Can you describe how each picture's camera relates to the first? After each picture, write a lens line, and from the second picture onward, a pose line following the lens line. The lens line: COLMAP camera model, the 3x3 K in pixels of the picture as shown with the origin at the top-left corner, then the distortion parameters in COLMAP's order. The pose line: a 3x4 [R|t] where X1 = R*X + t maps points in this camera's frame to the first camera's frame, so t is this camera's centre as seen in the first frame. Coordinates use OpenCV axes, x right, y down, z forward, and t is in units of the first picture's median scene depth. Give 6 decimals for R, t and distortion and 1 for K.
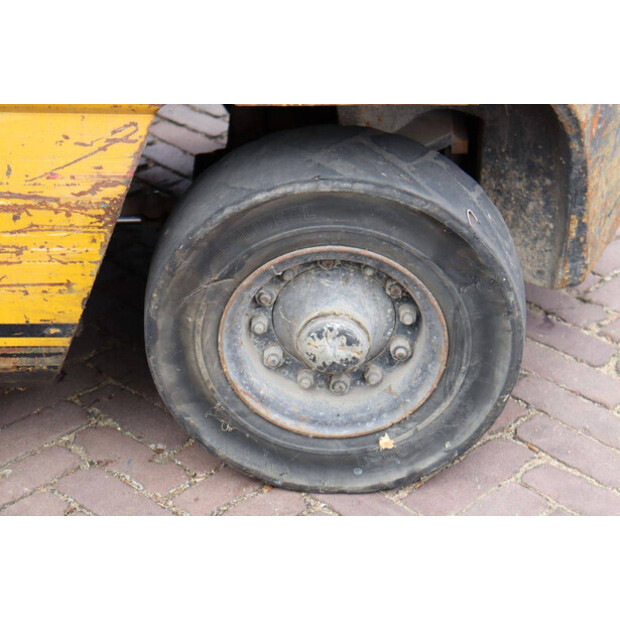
lens RADIAL K [[1488.7, 0, 310.8], [0, 1488.7, 309.5], [0, 0, 1]] dist [0.418377, 0.000000]
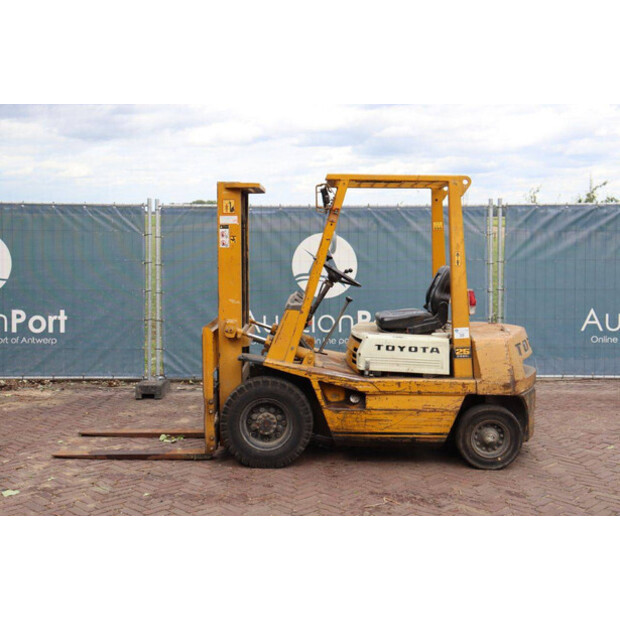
lens RADIAL K [[867.4, 0, 306.5], [0, 867.4, 306.6], [0, 0, 1]] dist [0.083761, 0.000000]
pose [[0.999606, 0.022206, 0.017168, -0.794325], [-0.012662, 0.902627, -0.430238, 1.059604], [-0.025050, 0.429851, 0.902552, -2.352615]]
